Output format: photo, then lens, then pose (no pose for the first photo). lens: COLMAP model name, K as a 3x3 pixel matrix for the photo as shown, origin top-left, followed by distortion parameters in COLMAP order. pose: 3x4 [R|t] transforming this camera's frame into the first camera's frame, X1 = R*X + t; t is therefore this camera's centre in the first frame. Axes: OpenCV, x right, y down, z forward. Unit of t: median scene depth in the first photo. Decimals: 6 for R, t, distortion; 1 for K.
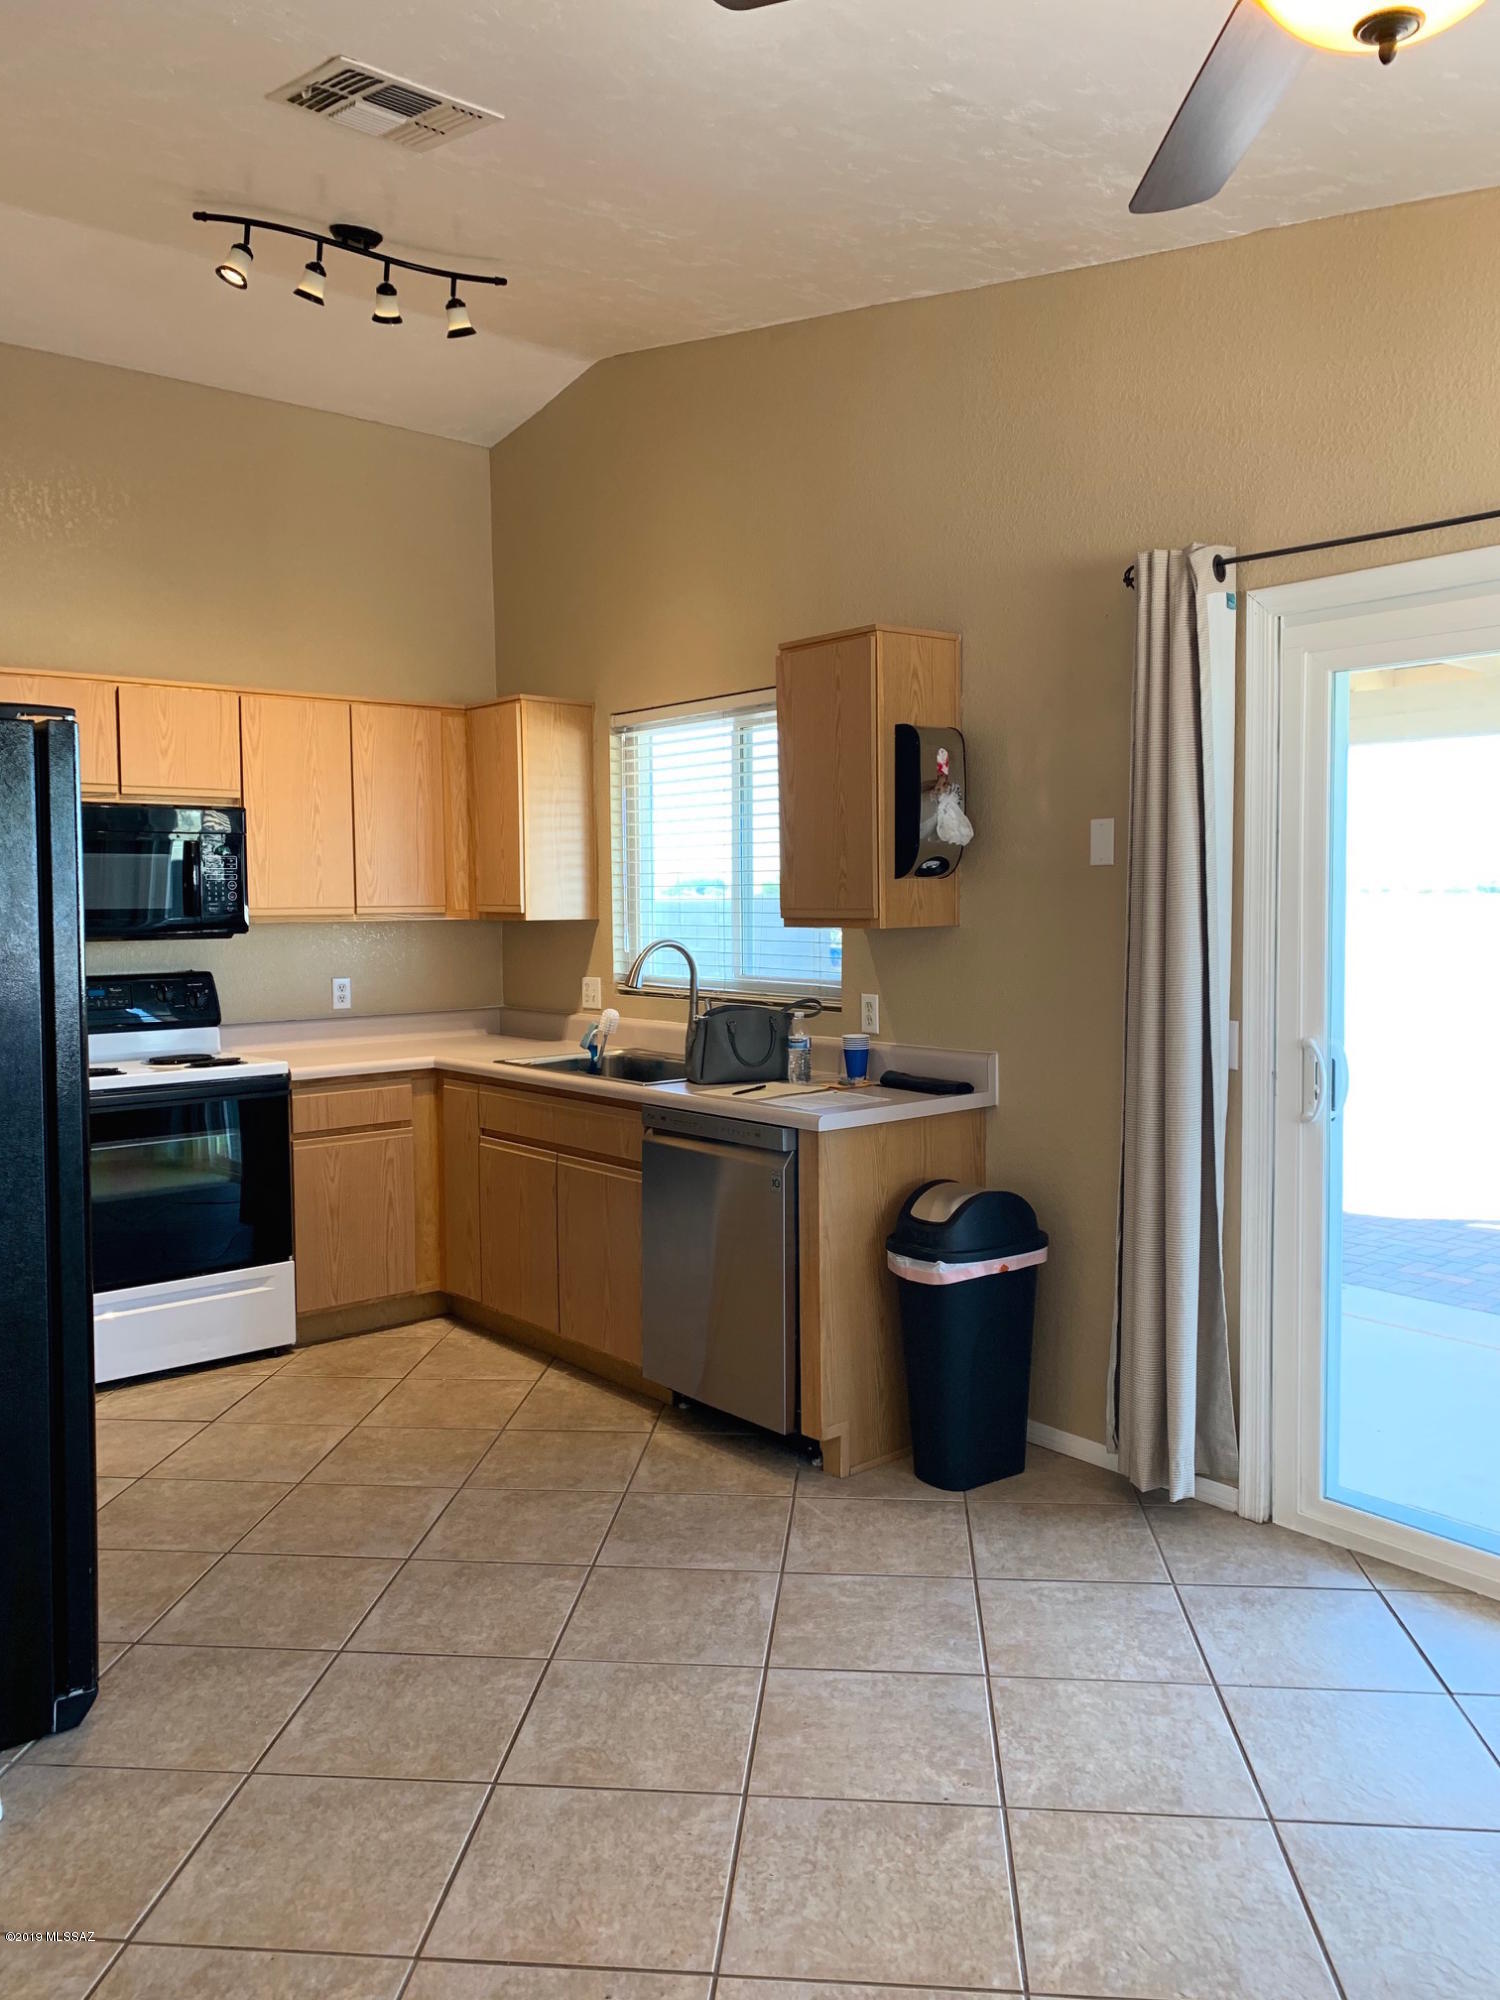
lens RADIAL K [[1517.7, 0, 743.9], [0, 1517.7, 1007.8], [0, 0, 1]] dist [0.038387, -0.044329]
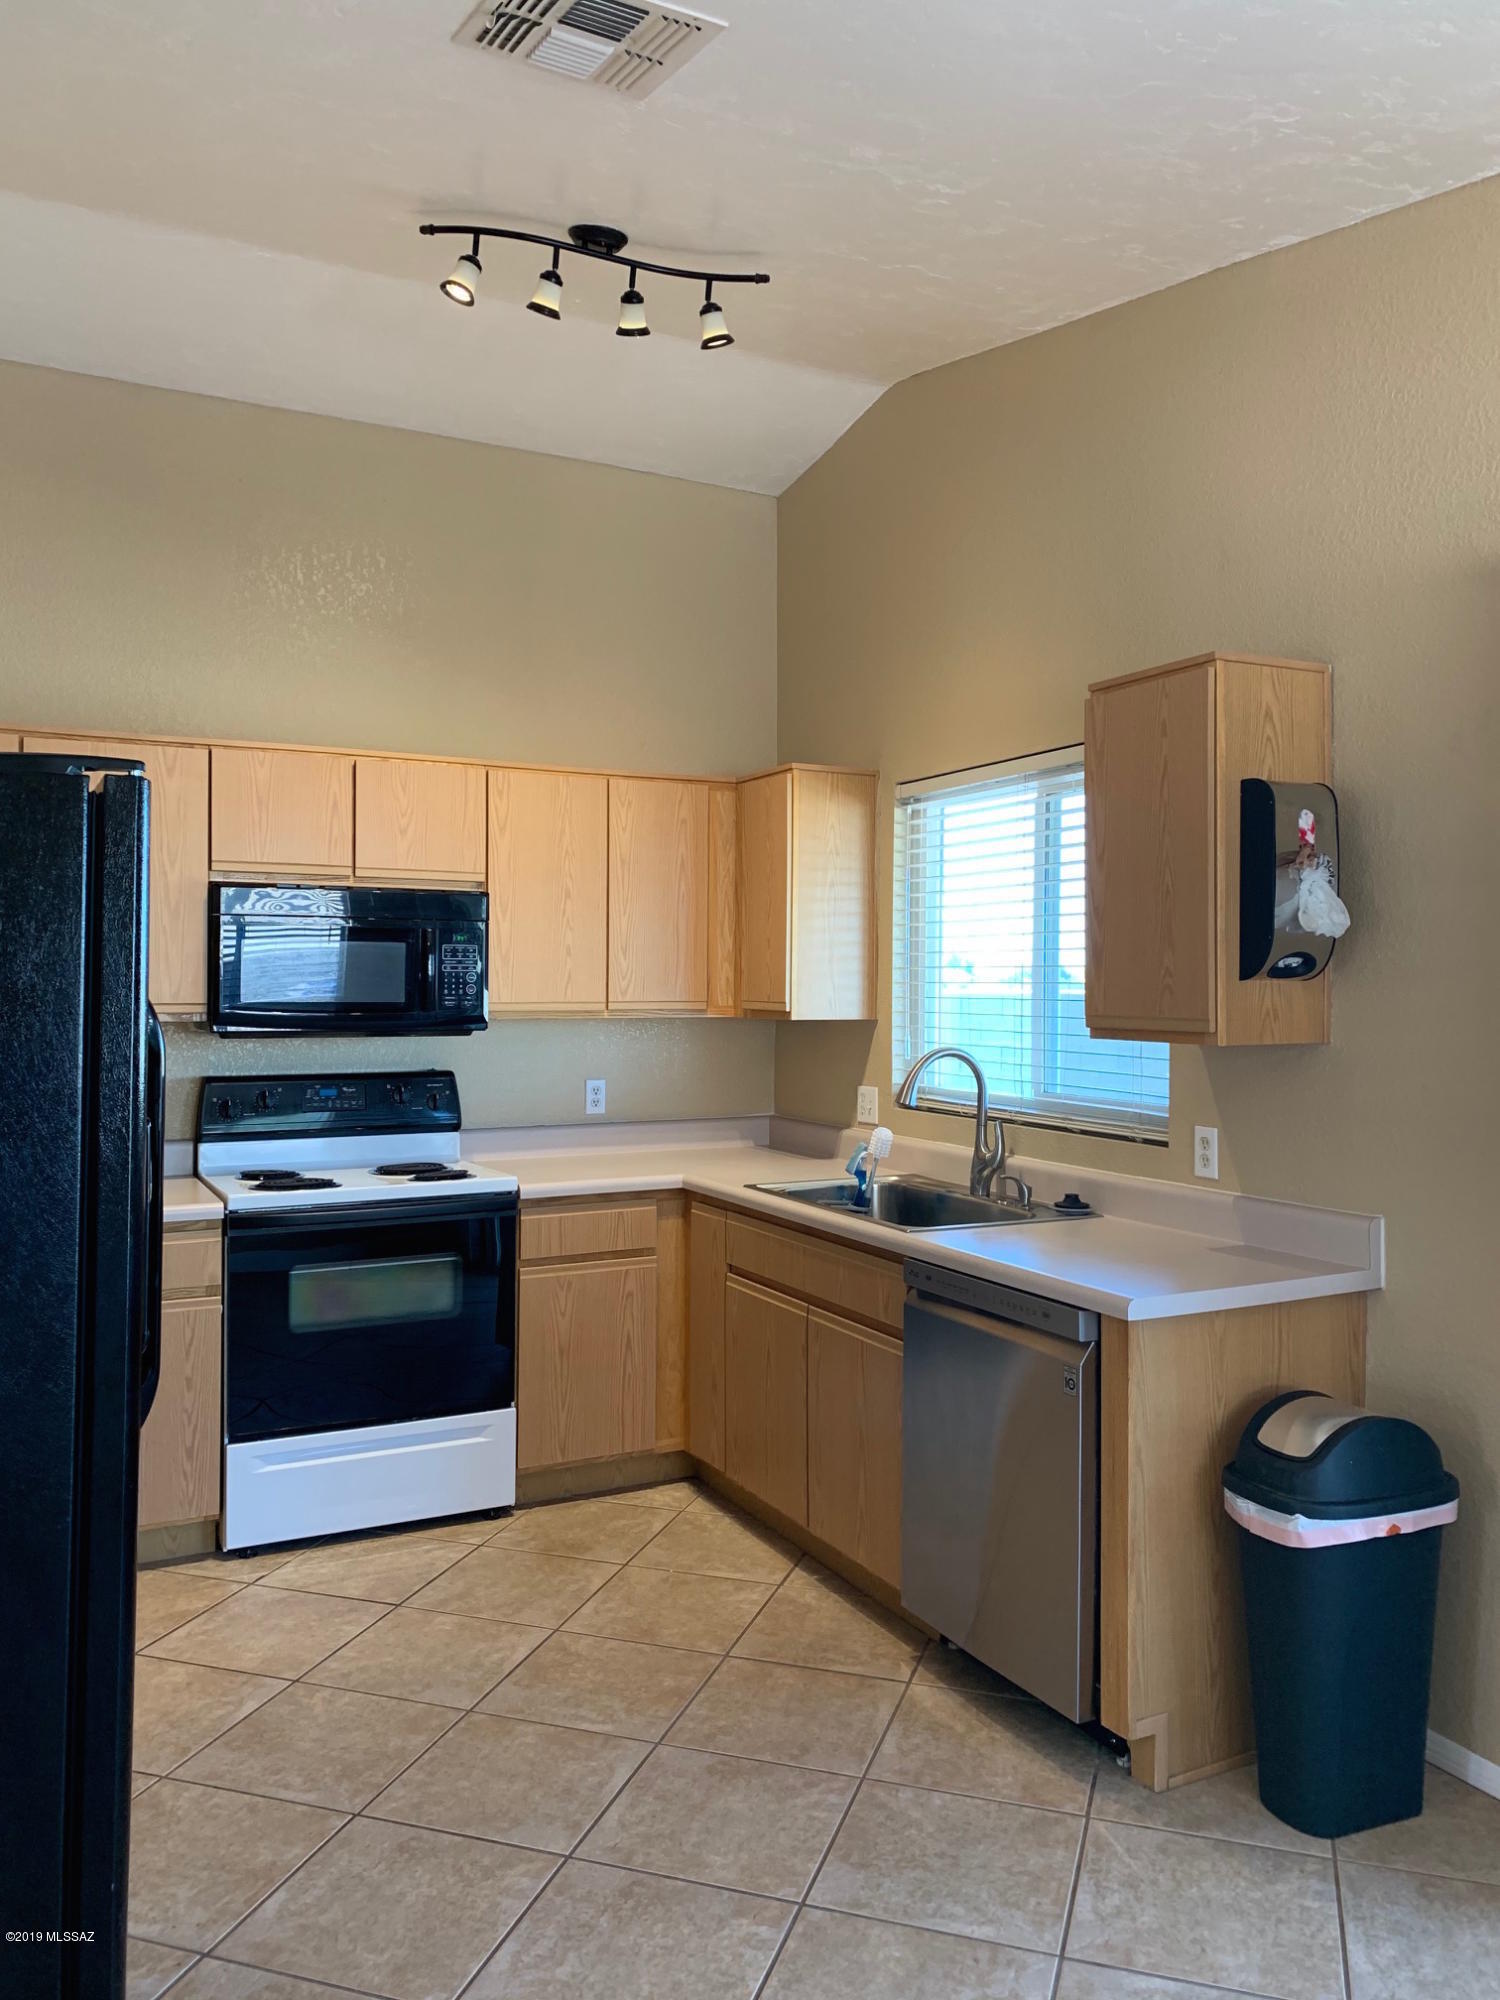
lens RADIAL K [[1517.7, 0, 751.1], [0, 1517.7, 994.6], [0, 0, 1]] dist [0.038387, -0.044329]
pose [[0.976037, 0.013803, -0.217165, 0.024759], [-0.028058, 0.997638, -0.062698, -0.021305], [0.215787, 0.067289, 0.974119, 0.187188]]
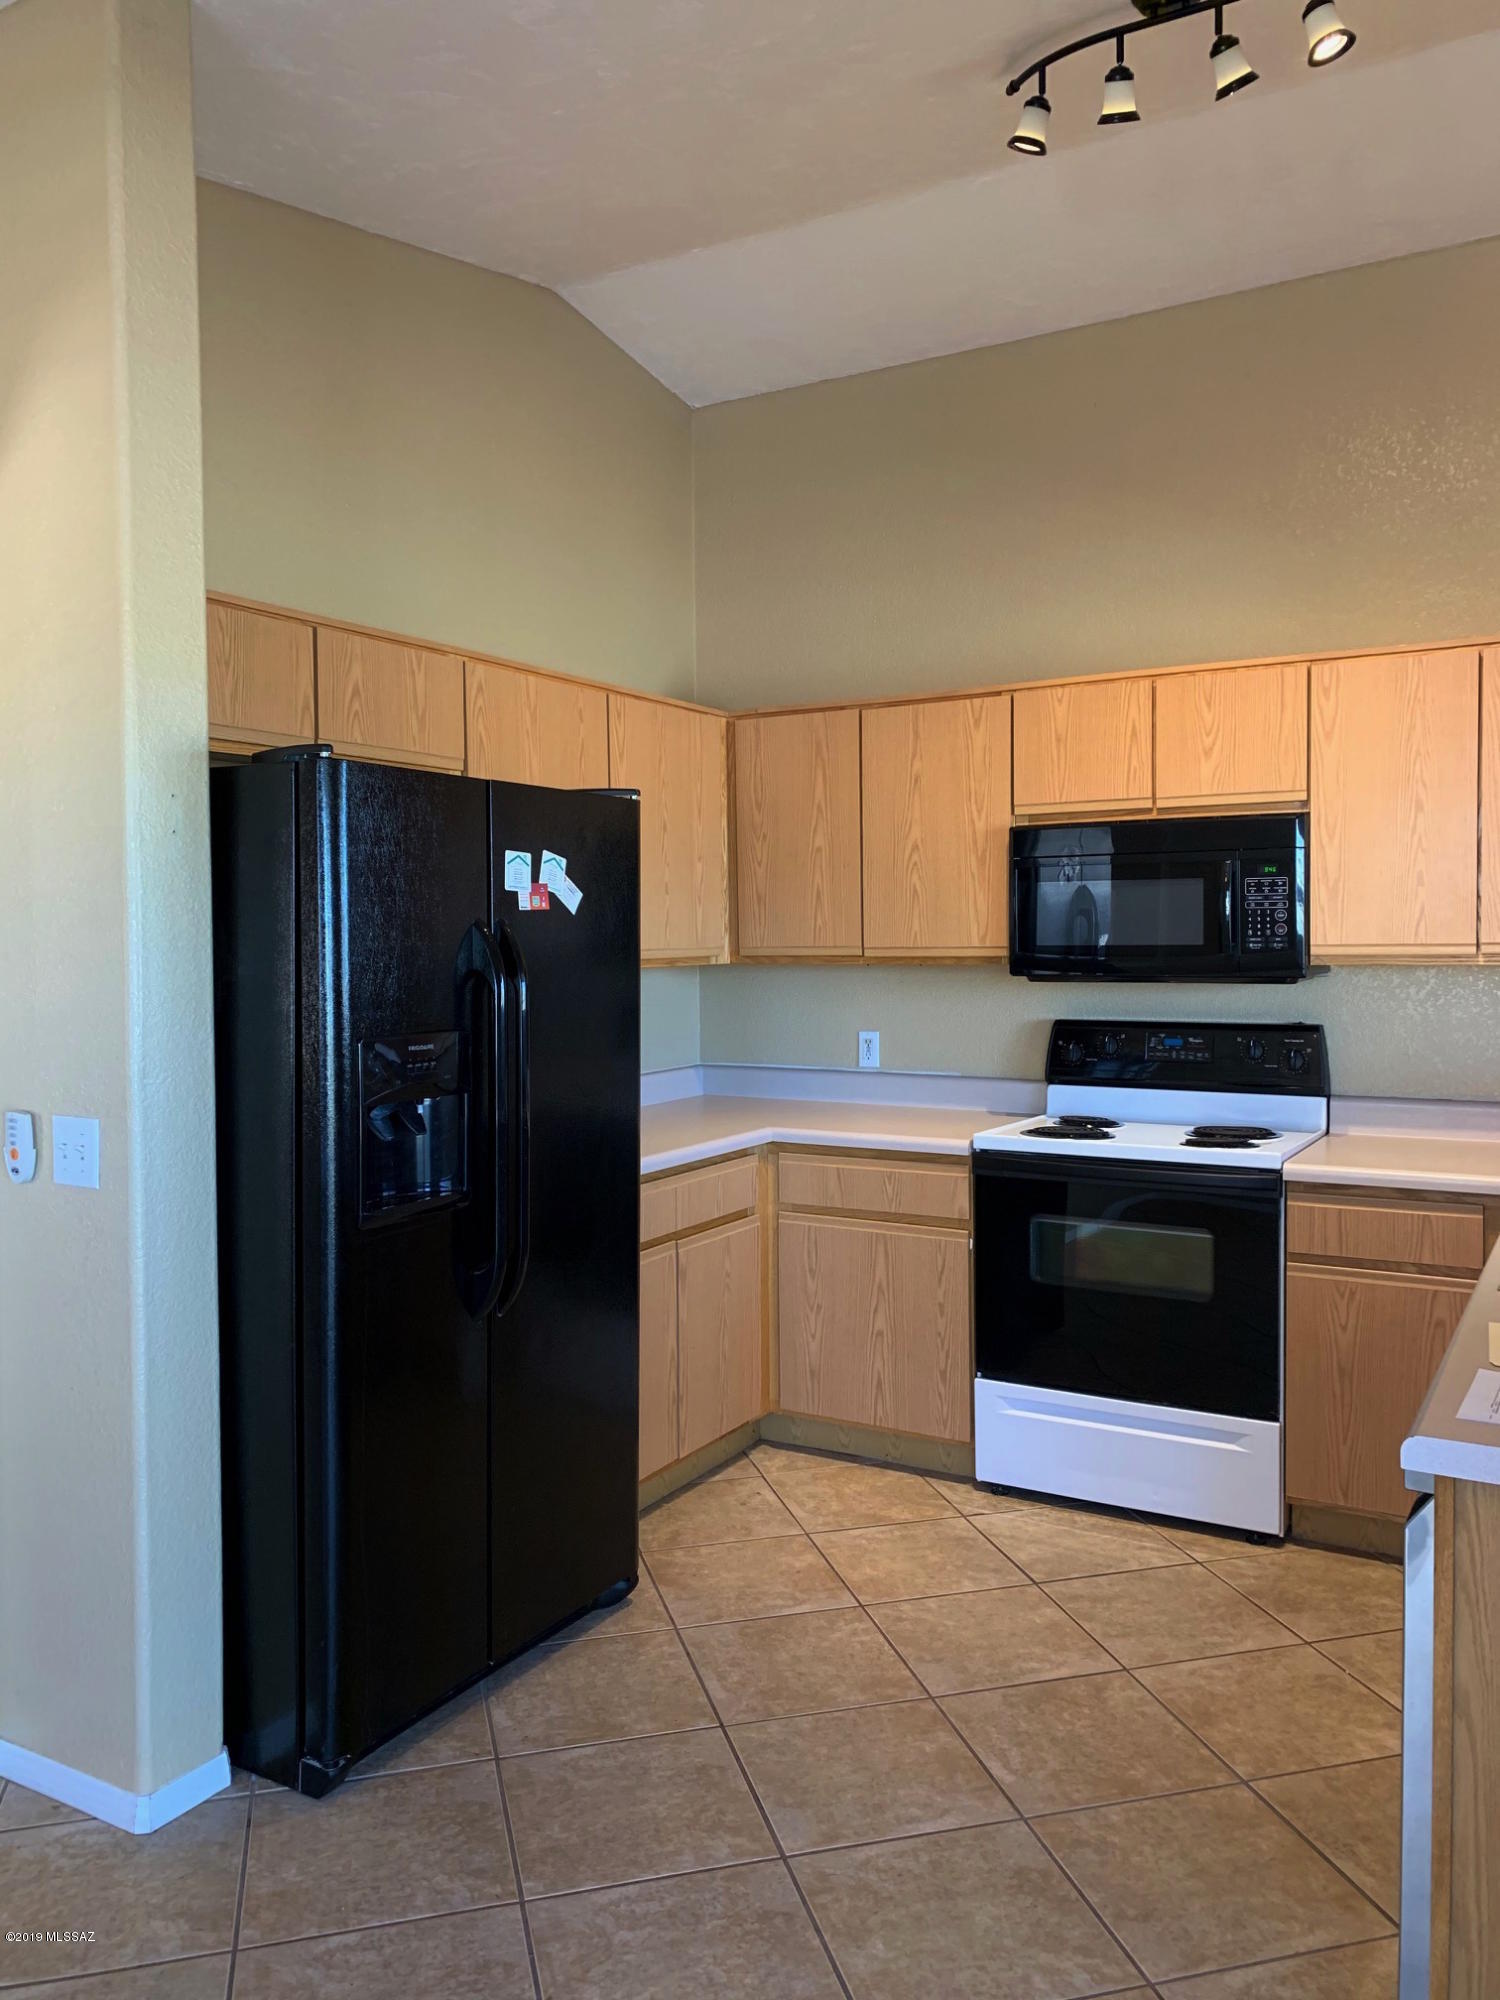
lens RADIAL K [[1517.7, 0, 754.0], [0, 1517.7, 1002.2], [0, 0, 1]] dist [0.038387, -0.044329]
pose [[0.348061, 0.044738, -0.936404, 0.338998], [-0.060797, 0.997835, 0.025075, -0.045832], [0.935498, 0.048203, 0.350028, 0.561147]]
